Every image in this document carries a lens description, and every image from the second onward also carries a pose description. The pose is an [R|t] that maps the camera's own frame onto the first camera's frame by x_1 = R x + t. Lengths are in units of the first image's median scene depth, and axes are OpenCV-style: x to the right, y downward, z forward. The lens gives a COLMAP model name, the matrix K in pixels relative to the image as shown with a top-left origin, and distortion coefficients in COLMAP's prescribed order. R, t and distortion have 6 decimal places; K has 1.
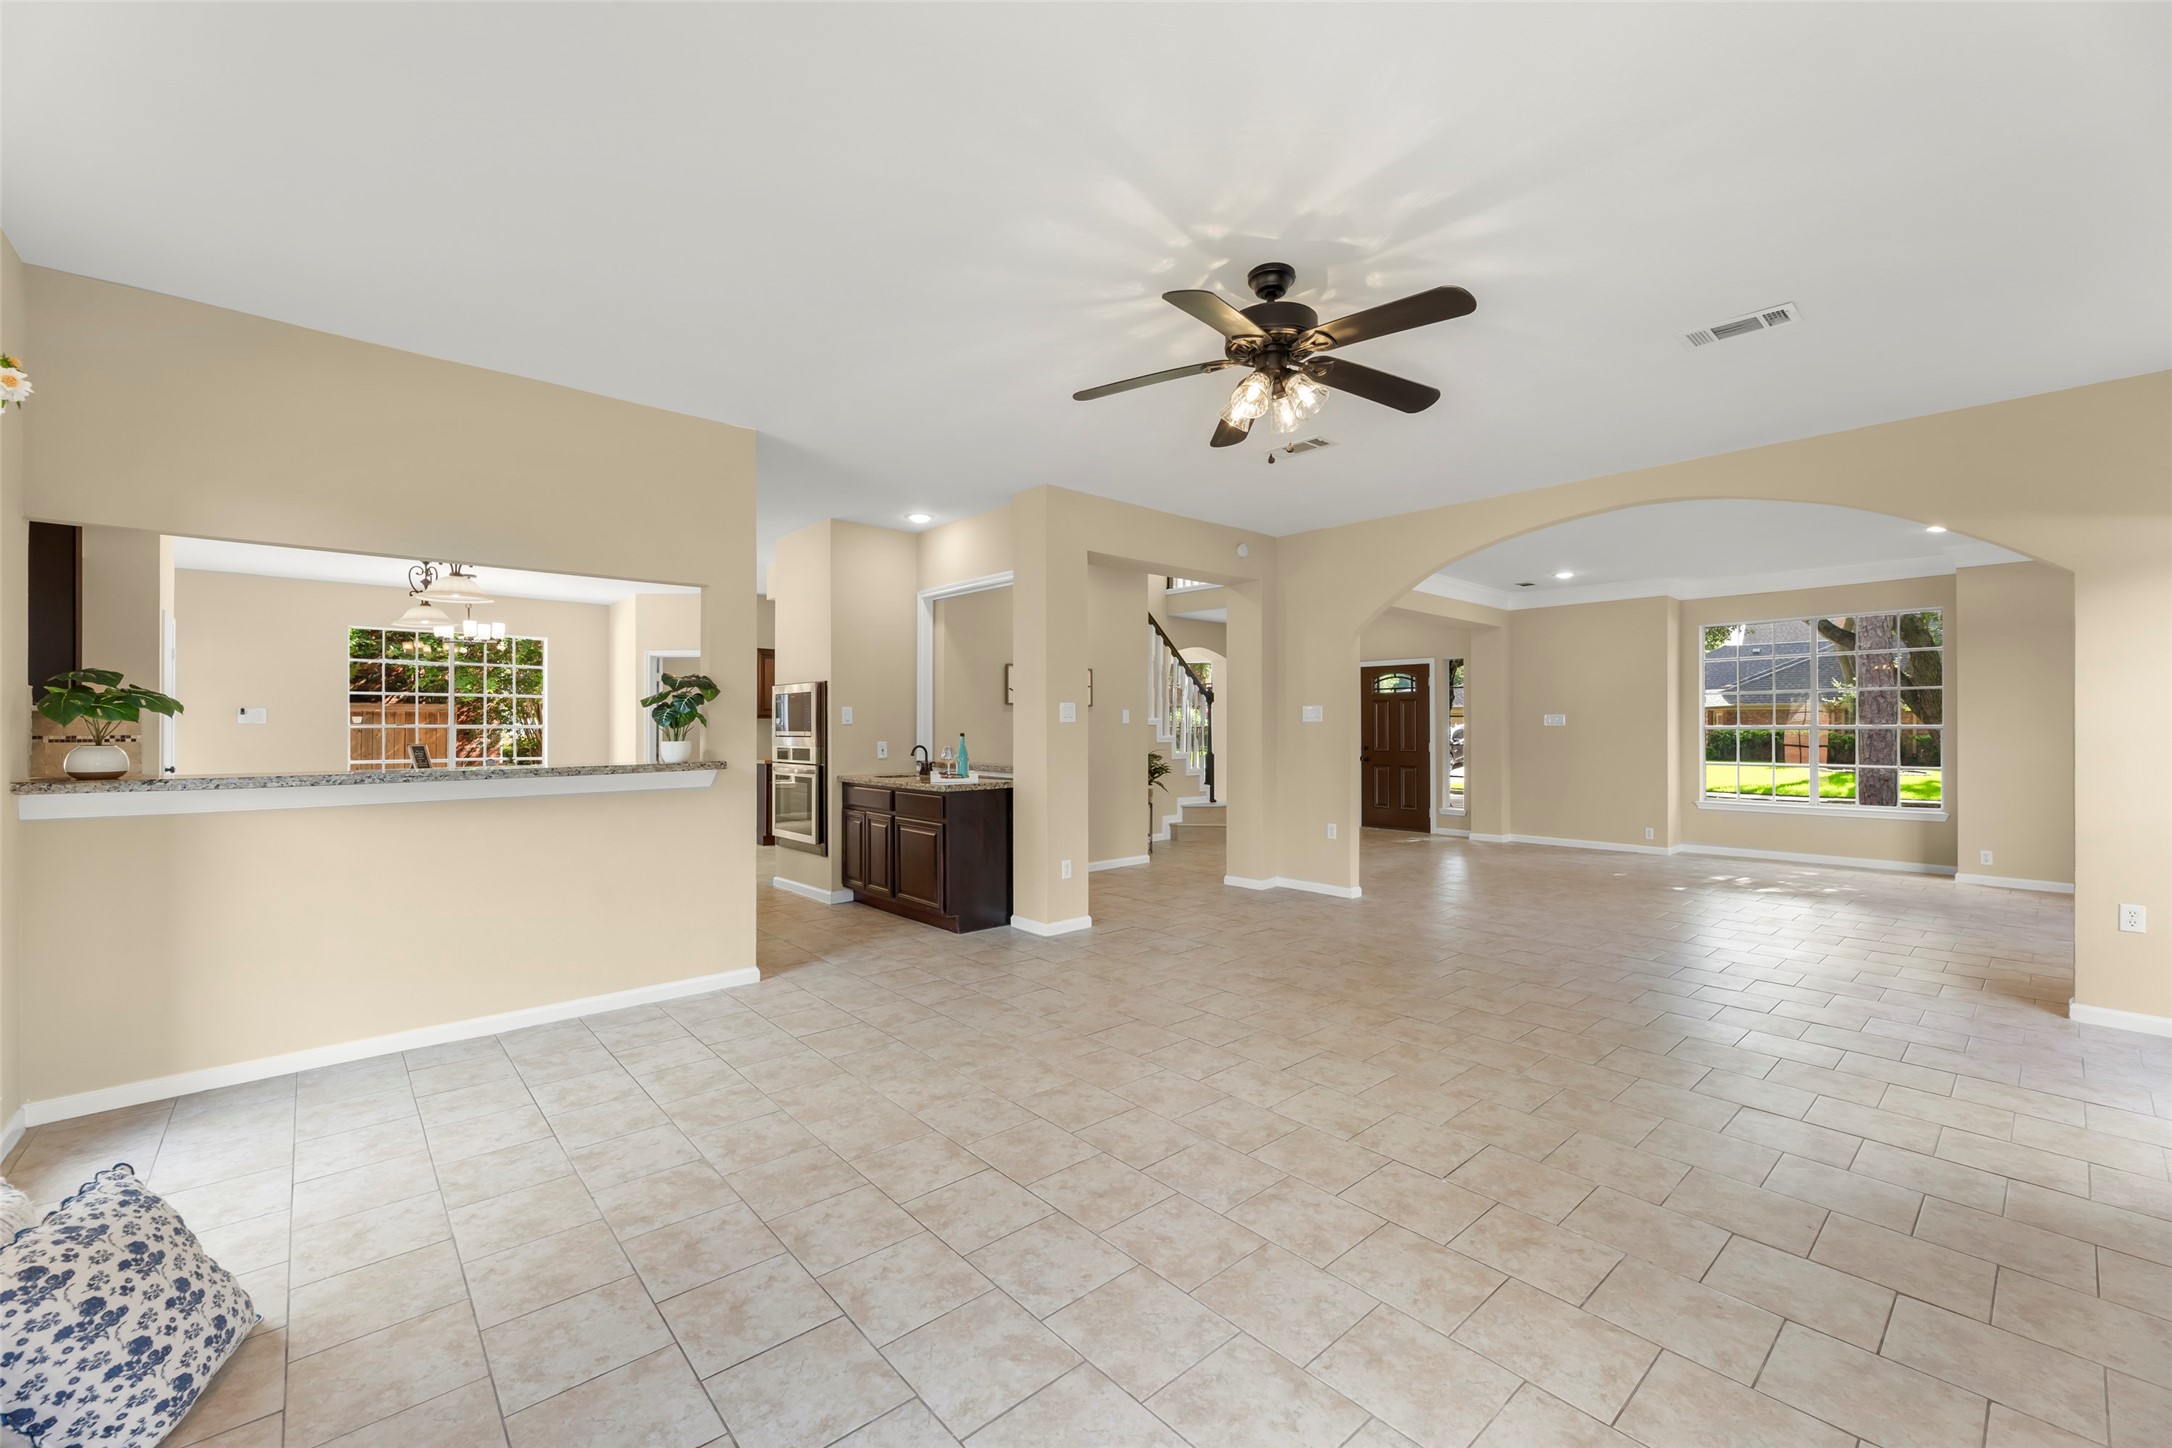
lens RADIAL K [[884.0, 0, 1083.3], [0, 884.0, 726.2], [0, 0, 1]] dist [0.001321, -0.000170]
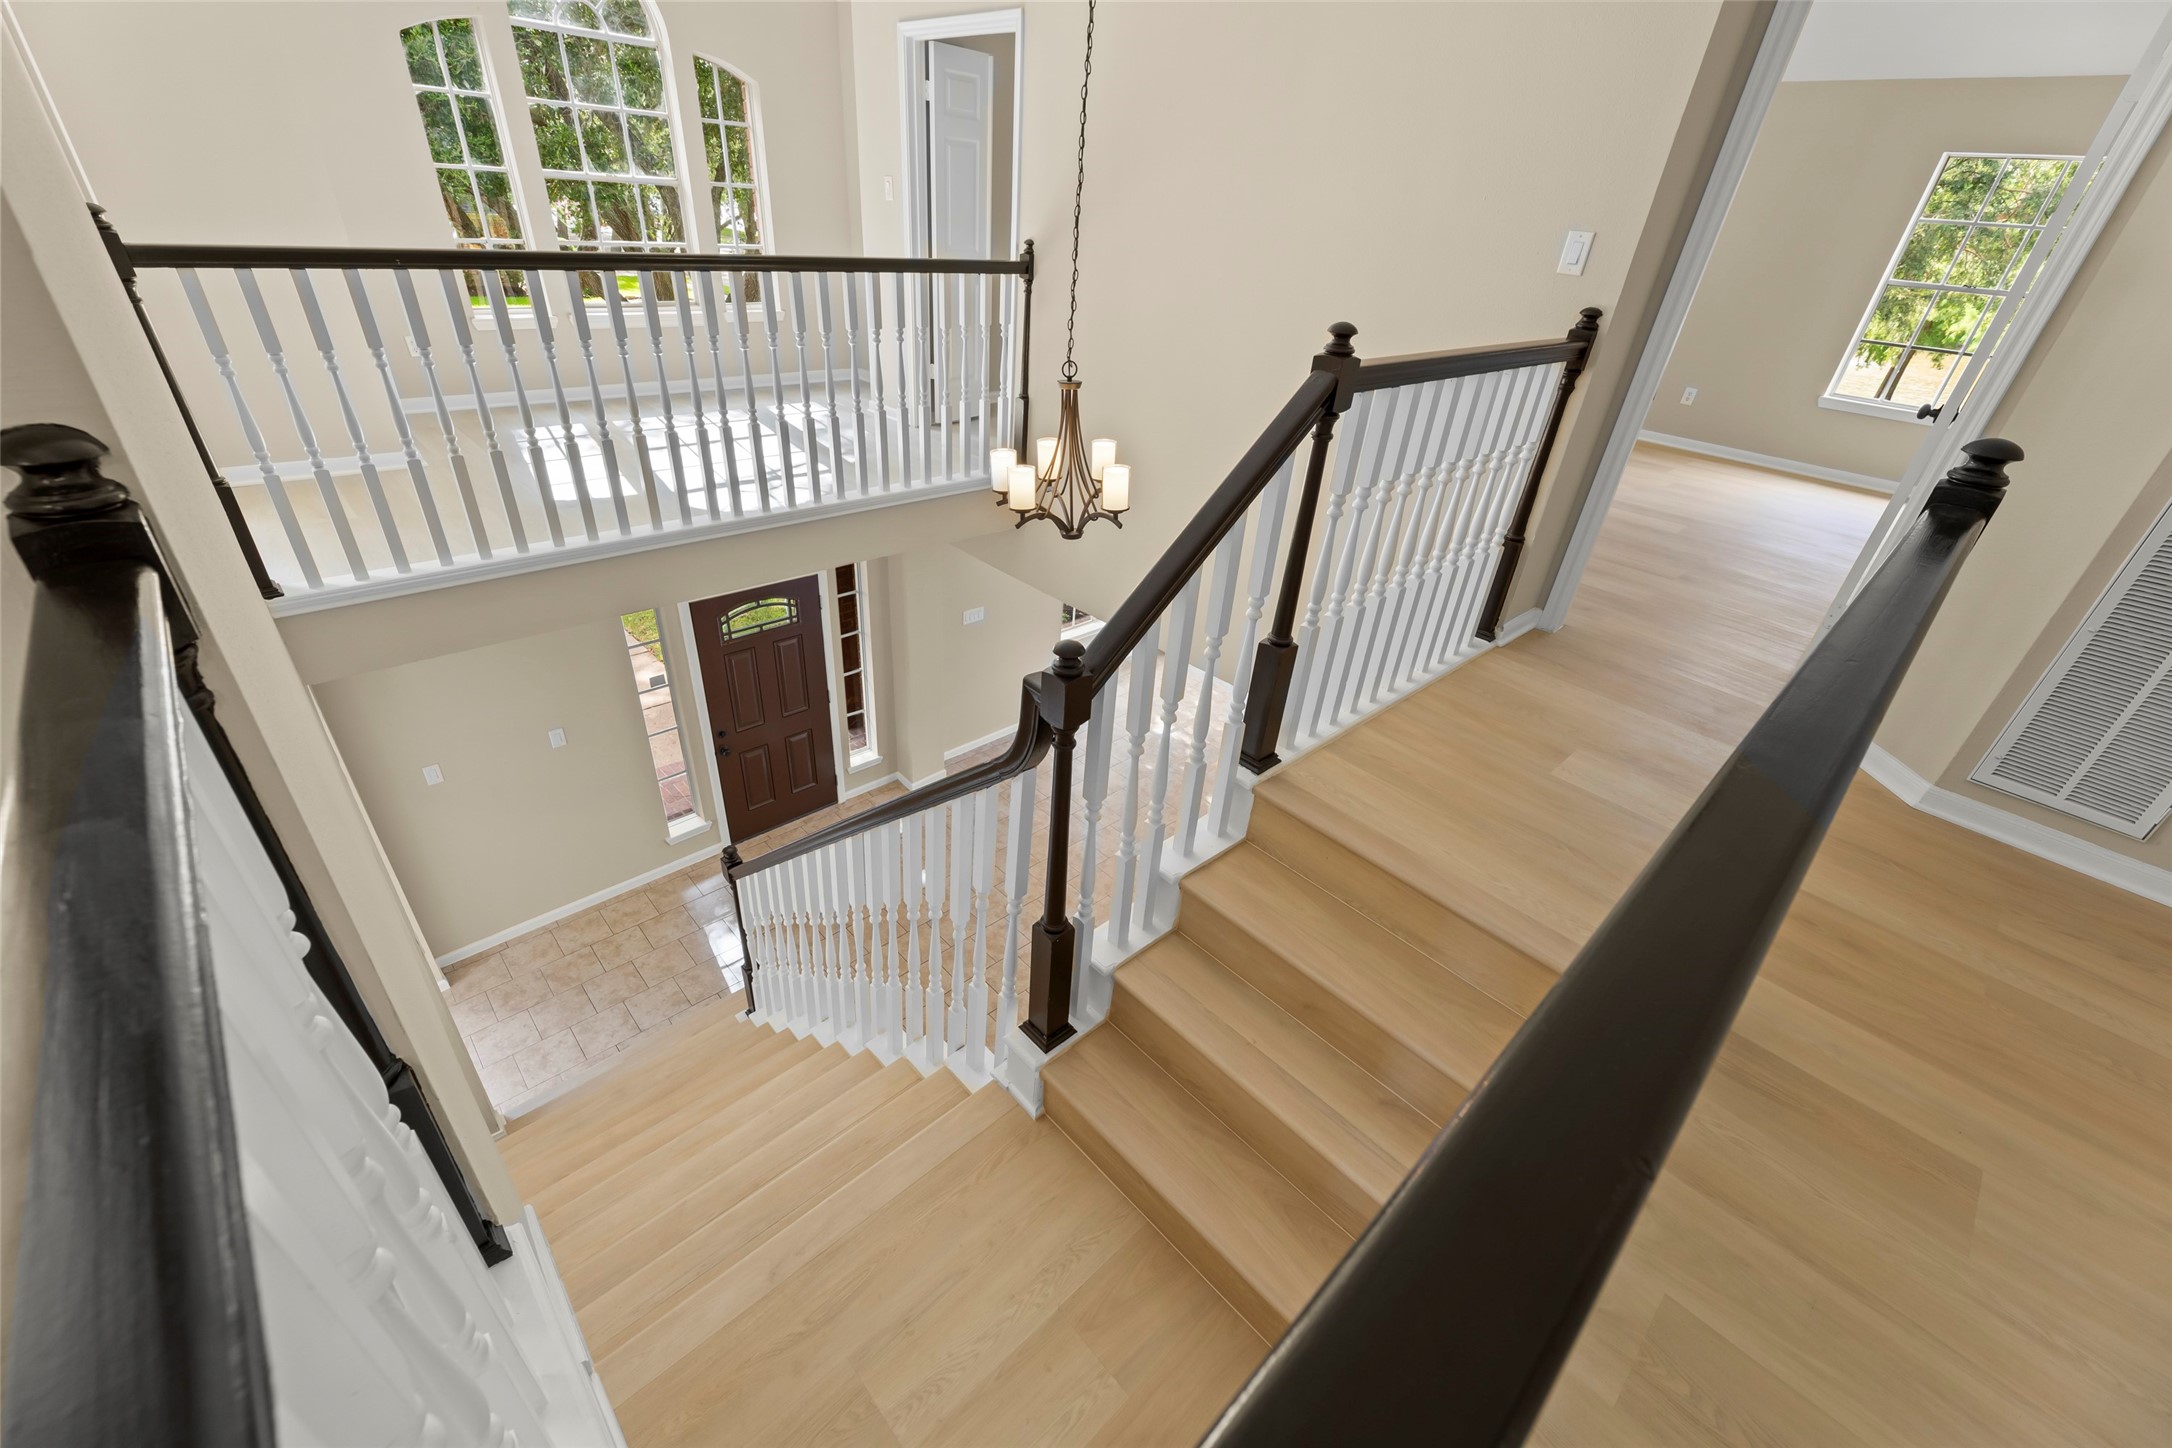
lens RADIAL K [[884.0, 0, 1080.4], [0, 884.0, 732.5], [0, 0, 1]] dist [0.001321, -0.000170]
pose [[-0.020457, -0.525029, 0.850838, -0.295095], [-0.067458, 0.849802, 0.522768, -0.513371], [-0.997512, -0.046702, -0.052802, 1.441541]]
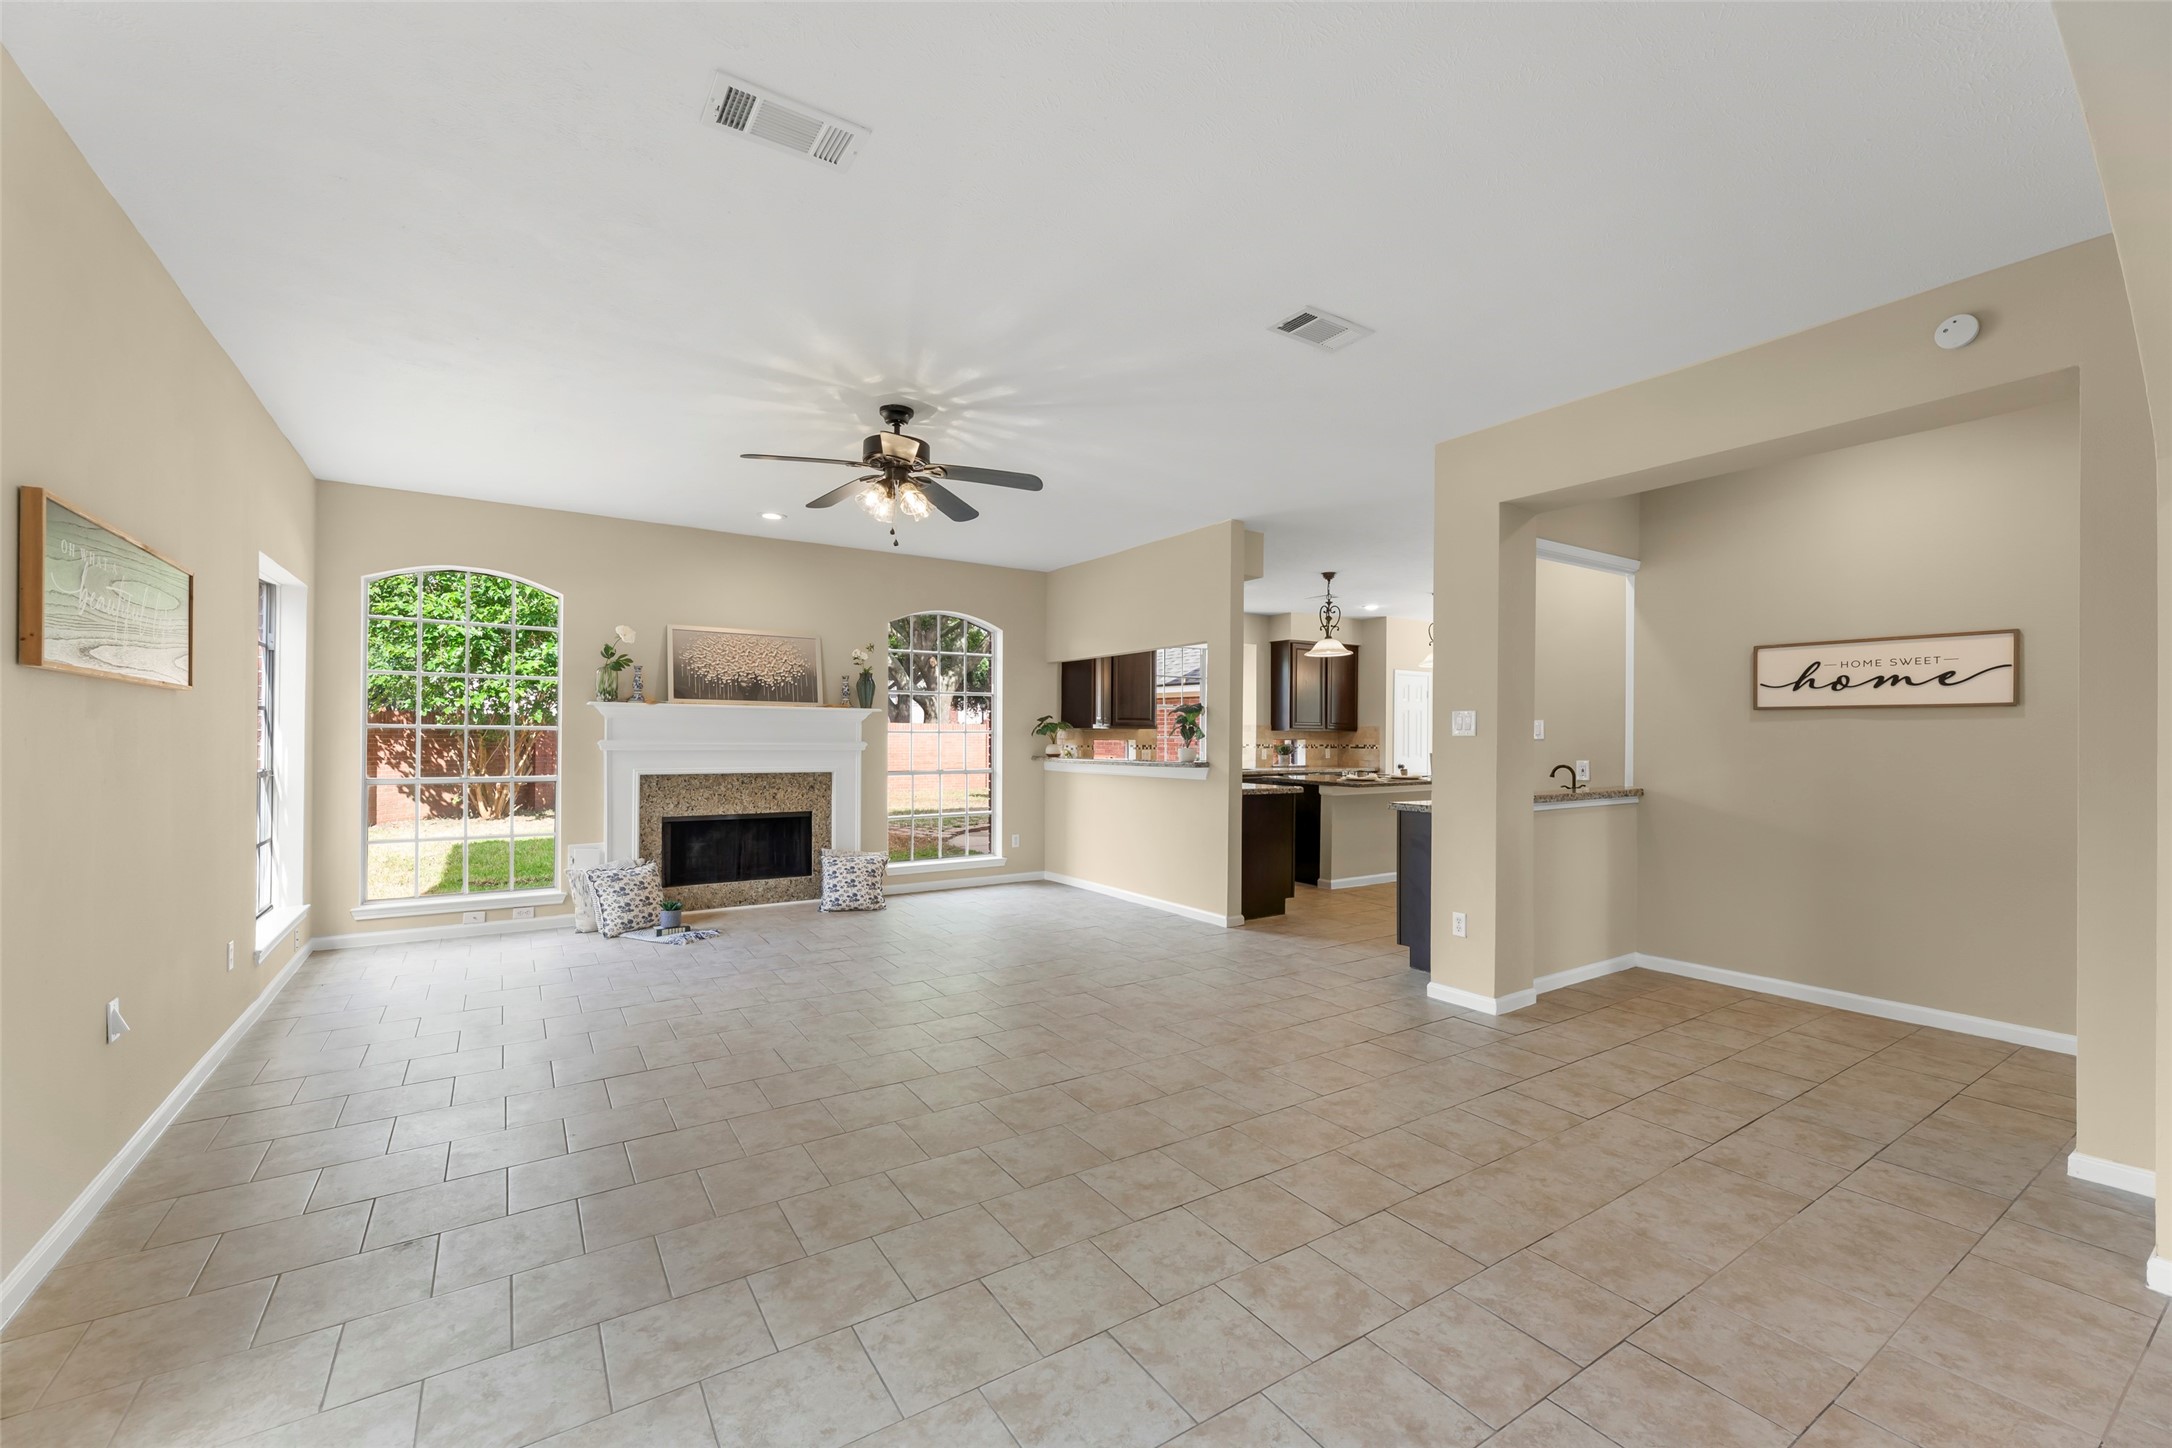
lens RADIAL K [[884.0, 0, 1062.8], [0, 884.0, 737.0], [0, 0, 1]] dist [0.001321, -0.000170]
pose [[-0.167868, -0.001087, -0.985809, 0.701581], [-0.008538, 0.999963, 0.000351, -0.000381], [0.985773, 0.008475, -0.167871, 0.683026]]
